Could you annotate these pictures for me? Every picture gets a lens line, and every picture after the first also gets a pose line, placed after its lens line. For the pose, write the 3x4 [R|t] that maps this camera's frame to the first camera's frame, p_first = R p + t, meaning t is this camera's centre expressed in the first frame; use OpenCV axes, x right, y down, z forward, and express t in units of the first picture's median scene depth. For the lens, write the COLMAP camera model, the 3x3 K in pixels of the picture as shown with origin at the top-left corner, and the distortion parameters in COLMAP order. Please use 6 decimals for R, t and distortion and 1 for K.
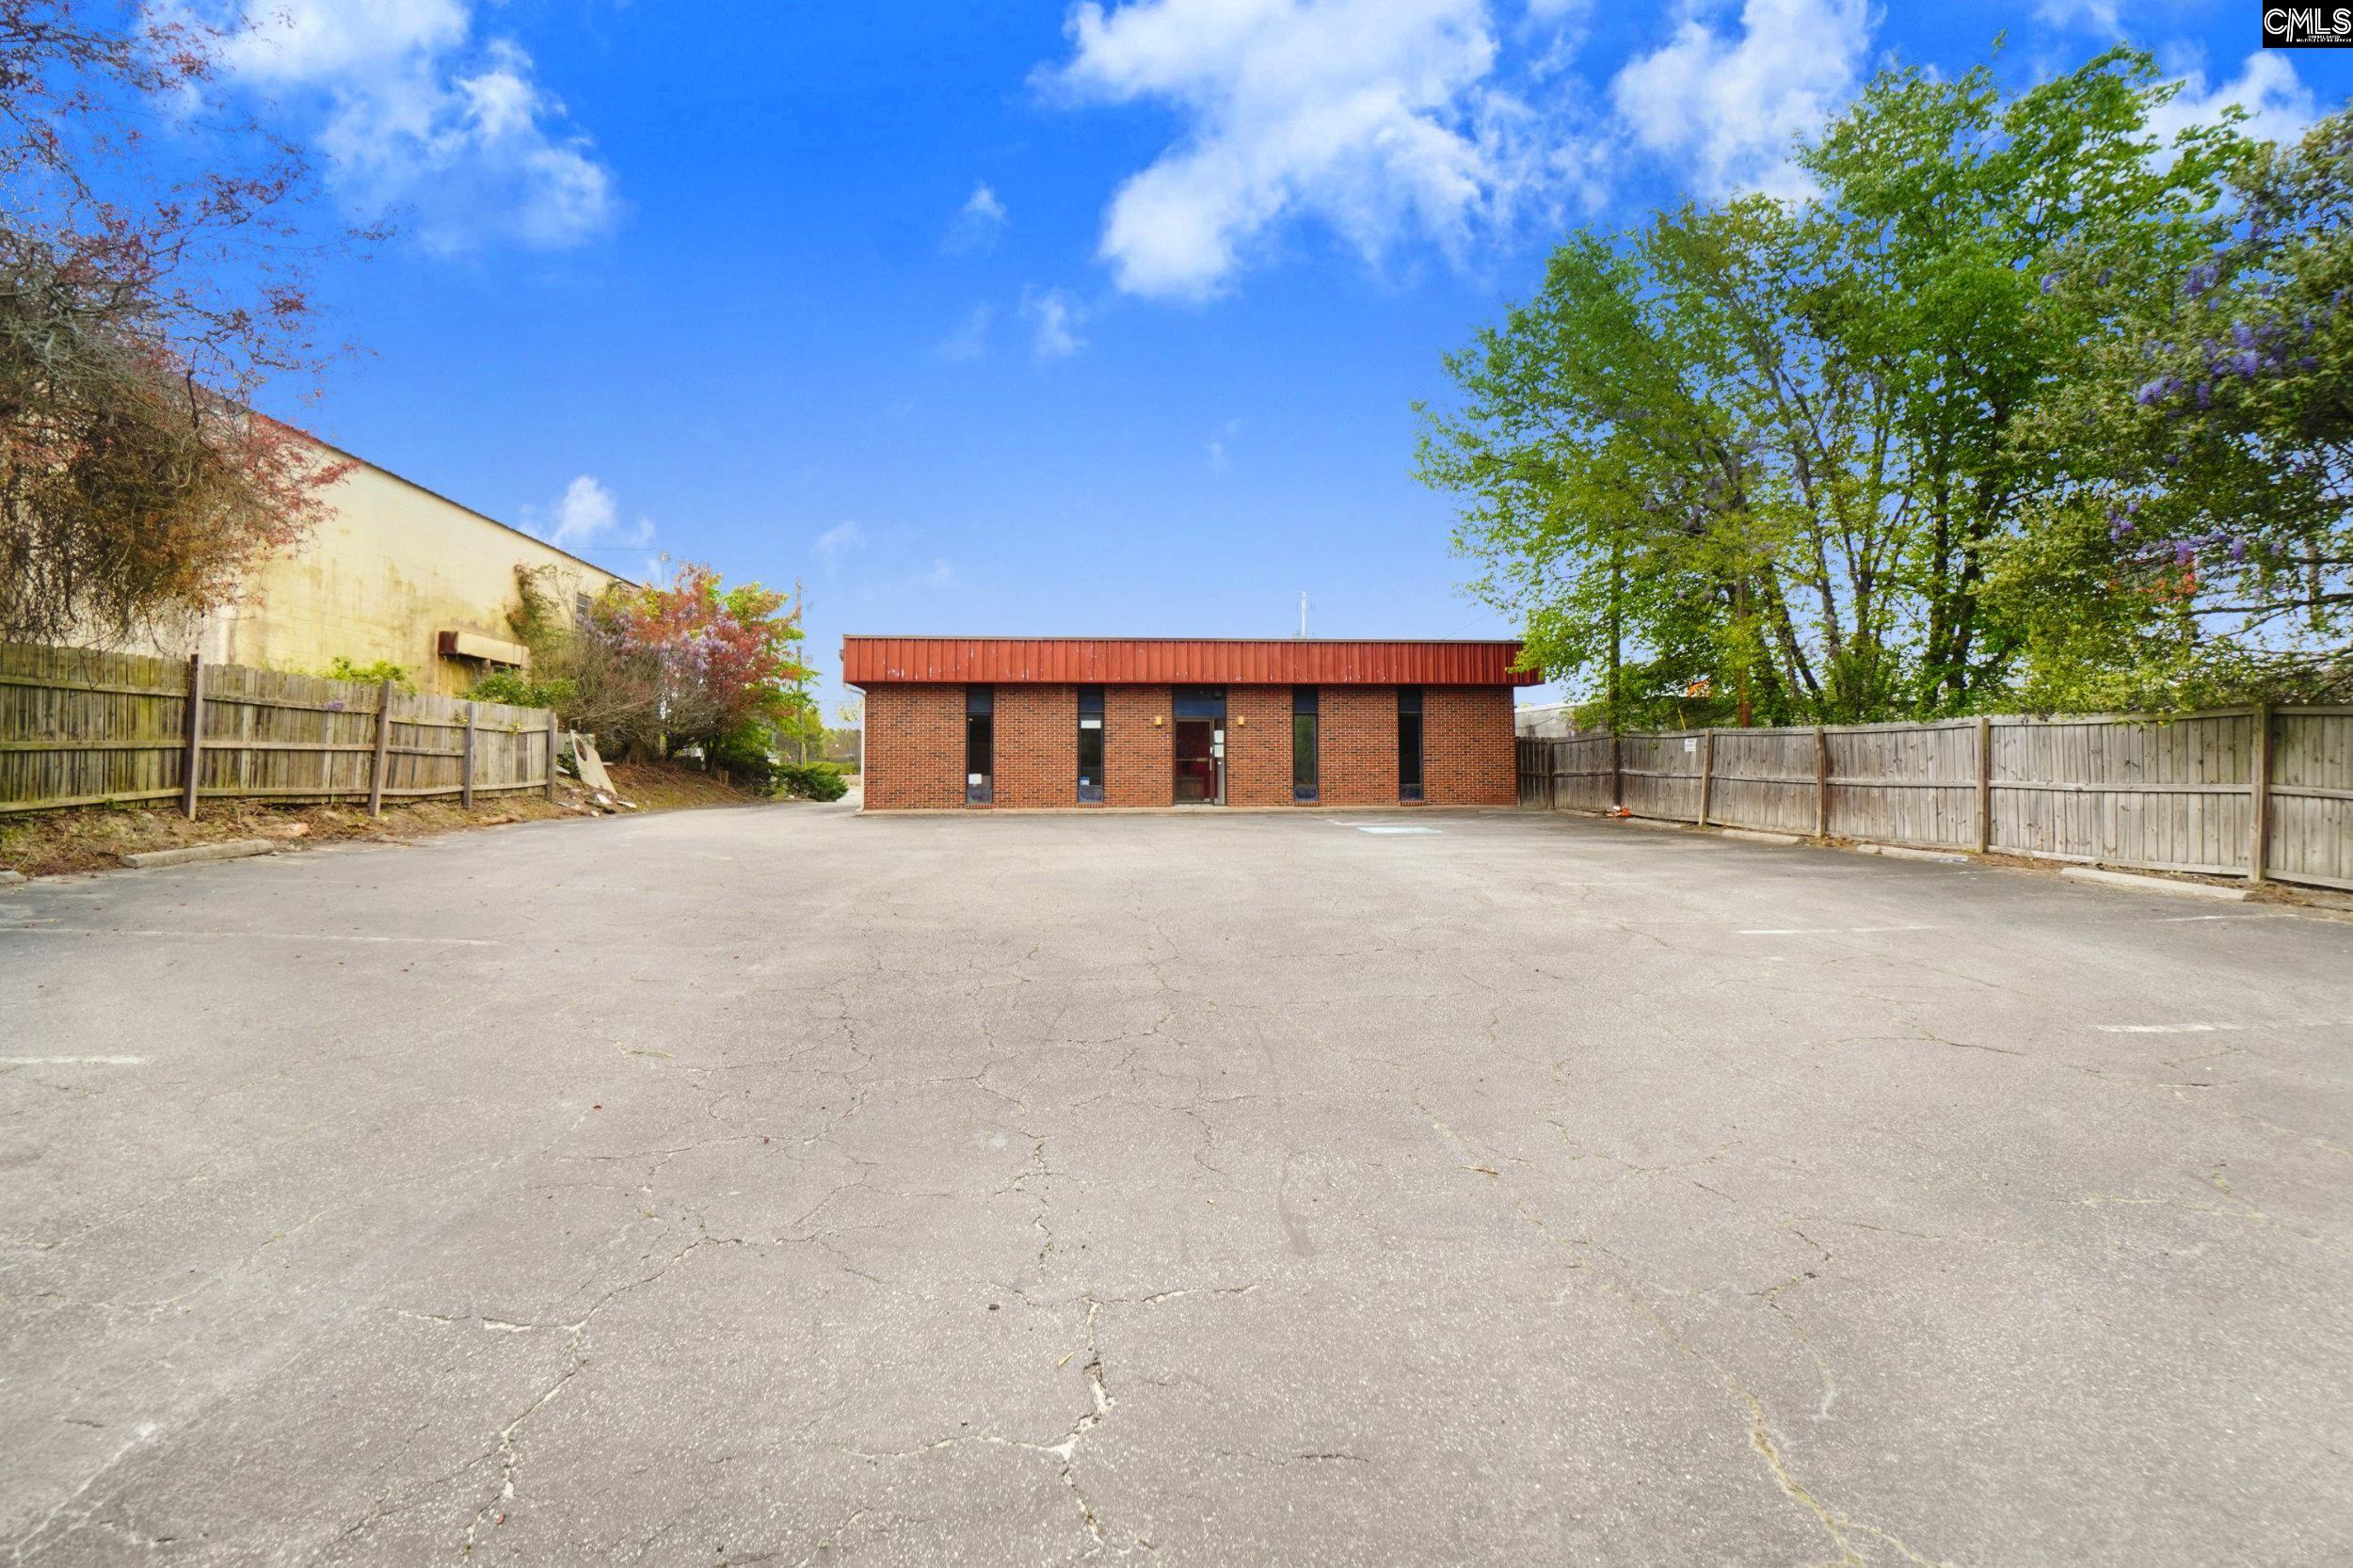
lens RADIAL K [[1026.5, 0, 1161.3], [0, 1026.5, 772.2], [0, 0, 1]] dist [0.032115, 0.000063]
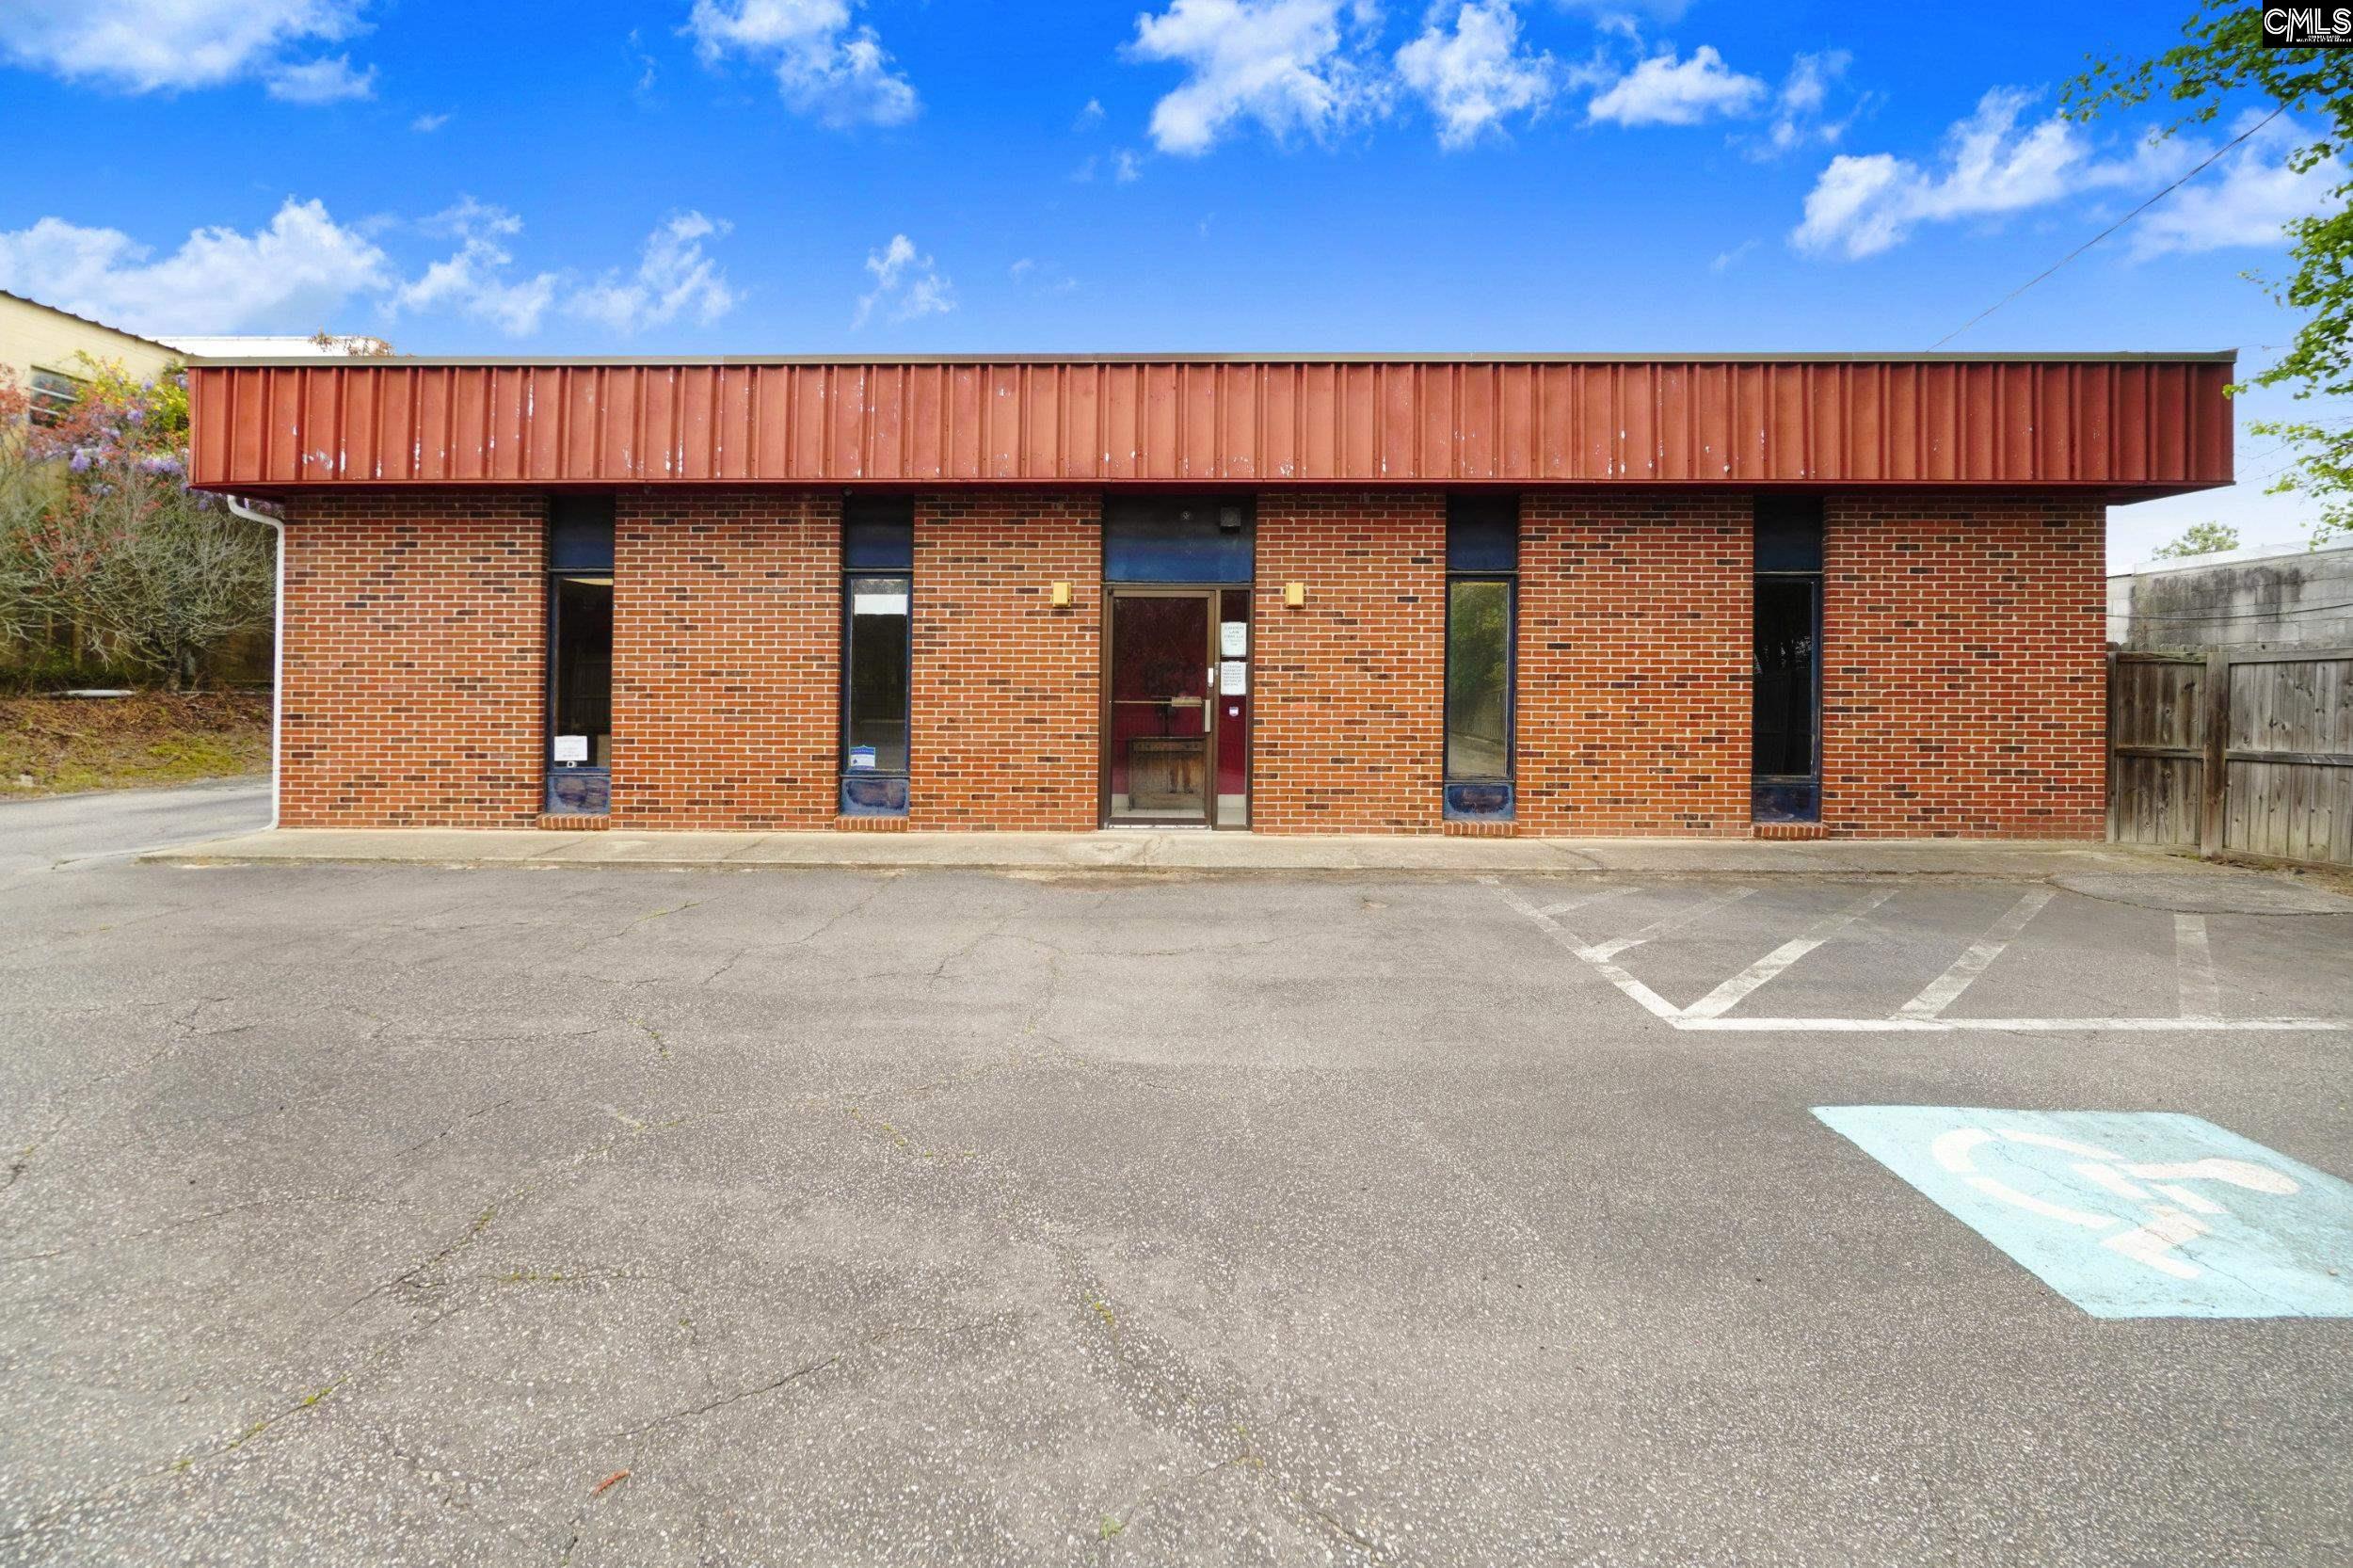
lens RADIAL K [[1027.2, 0, 1131.6], [0, 1027.2, 743.5], [0, 0, 1]] dist [-0.012518, 0.000063]
pose [[0.985537, 0.017532, -0.168552, 0.083869], [-0.009018, 0.998650, 0.051150, -0.016013], [0.169222, -0.048890, 0.984365, 0.645599]]
